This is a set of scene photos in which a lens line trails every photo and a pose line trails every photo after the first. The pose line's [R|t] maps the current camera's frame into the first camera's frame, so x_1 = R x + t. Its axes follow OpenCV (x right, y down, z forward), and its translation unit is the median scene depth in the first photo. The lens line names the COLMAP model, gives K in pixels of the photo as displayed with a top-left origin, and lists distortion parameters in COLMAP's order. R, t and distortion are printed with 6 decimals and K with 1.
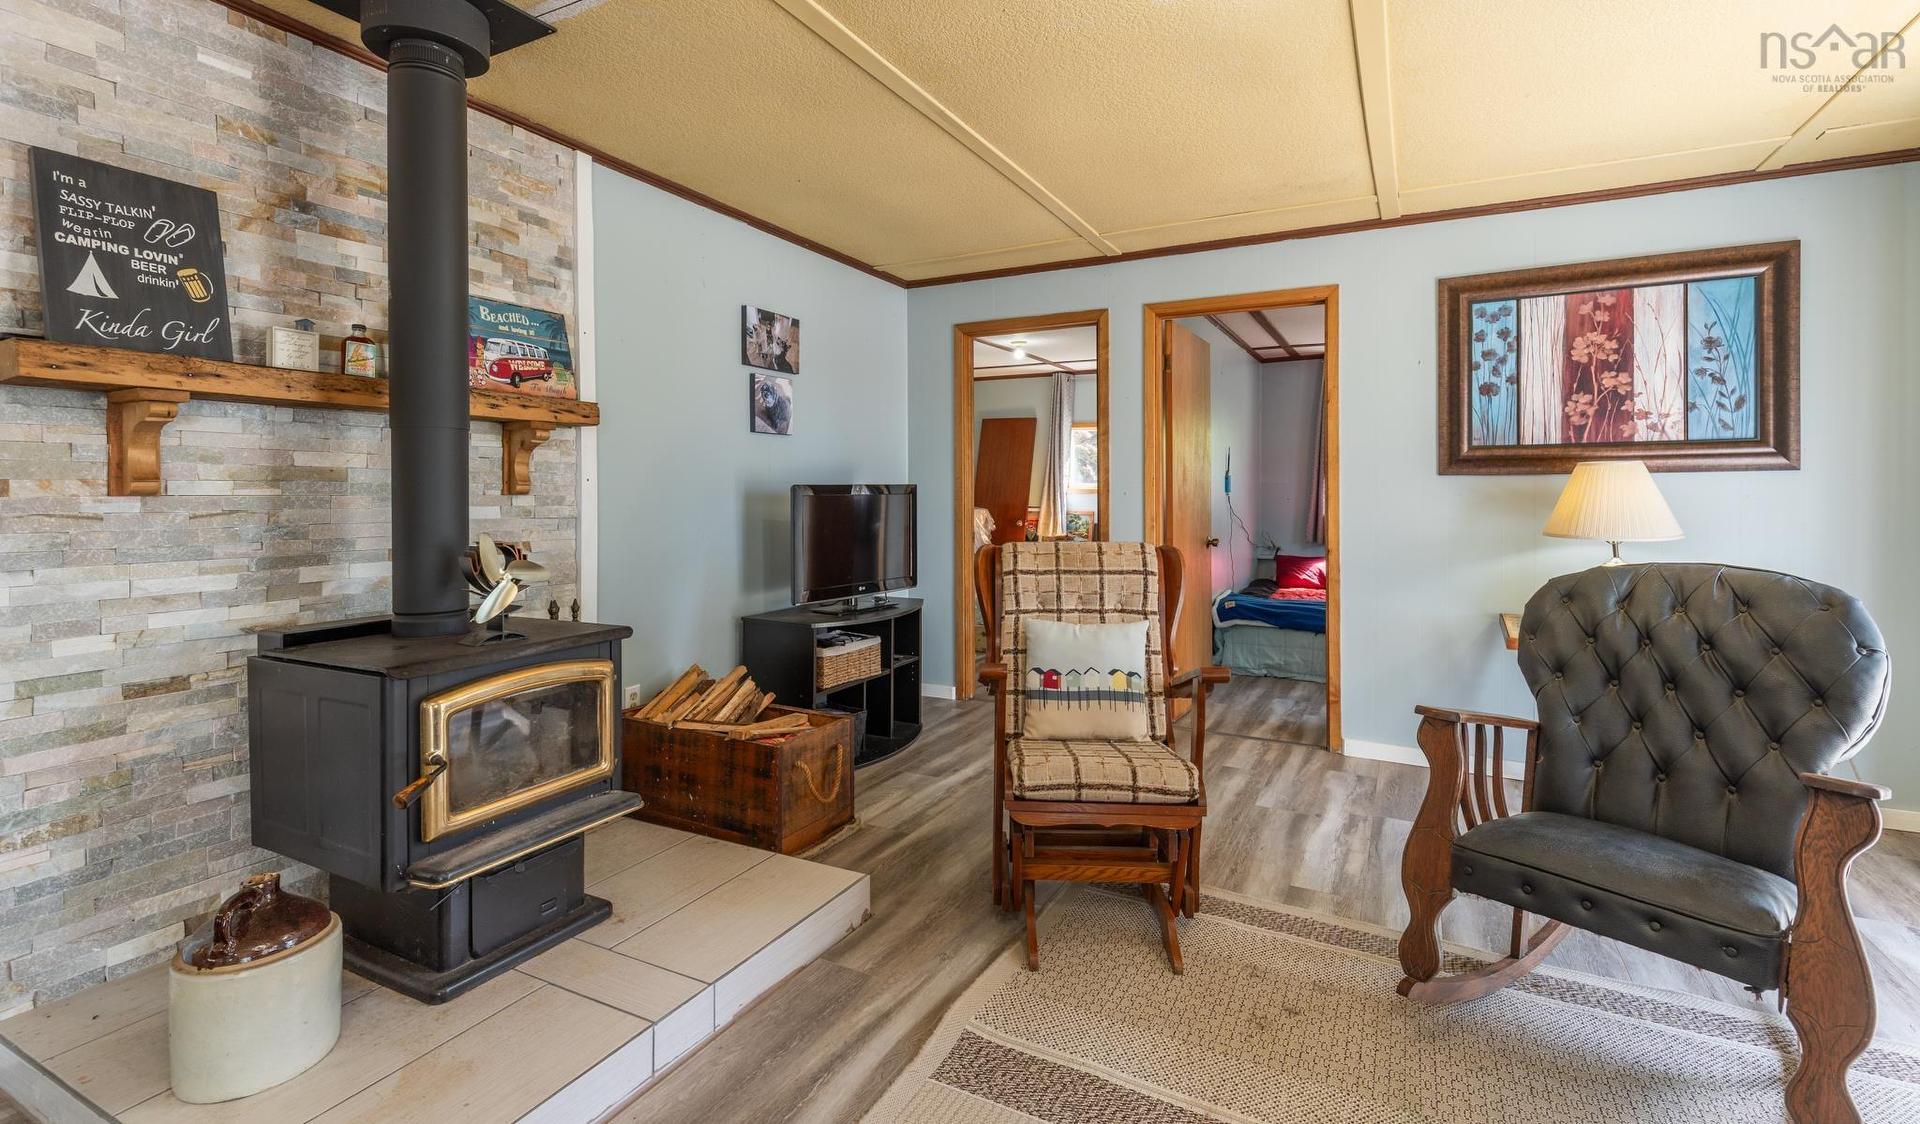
lens RADIAL K [[856.9, 0, 960.5], [0, 856.9, 494.2], [0, 0, 1]] dist [0.012000, -0.002199]
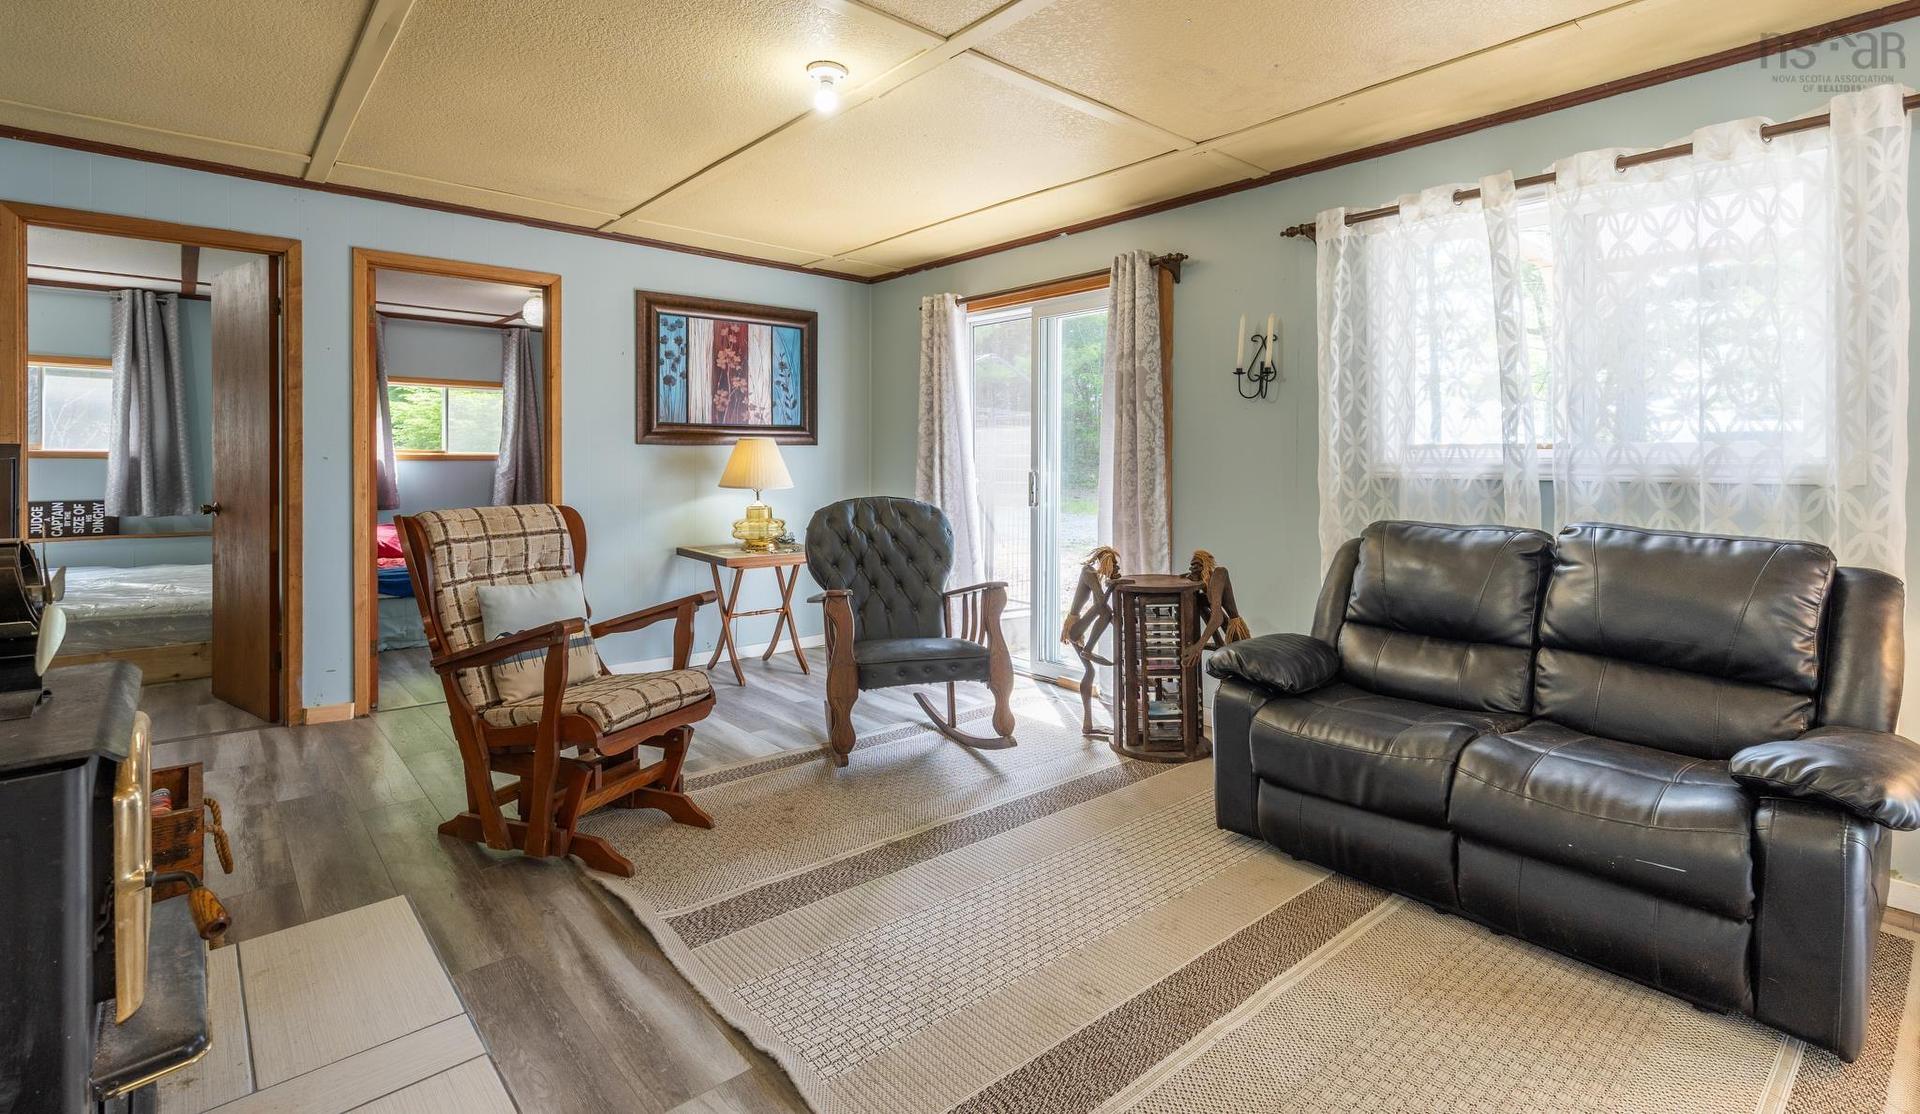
lens RADIAL K [[881.3, 0, 937.3], [0, 881.3, 455.1], [0, 0, 1]] dist [0.001588, 0.000170]
pose [[0.369582, 0.005164, 0.929184, -0.537921], [-0.000749, 0.999986, -0.005260, 0.000538], [-0.929198, 0.001248, 0.369580, 0.119320]]
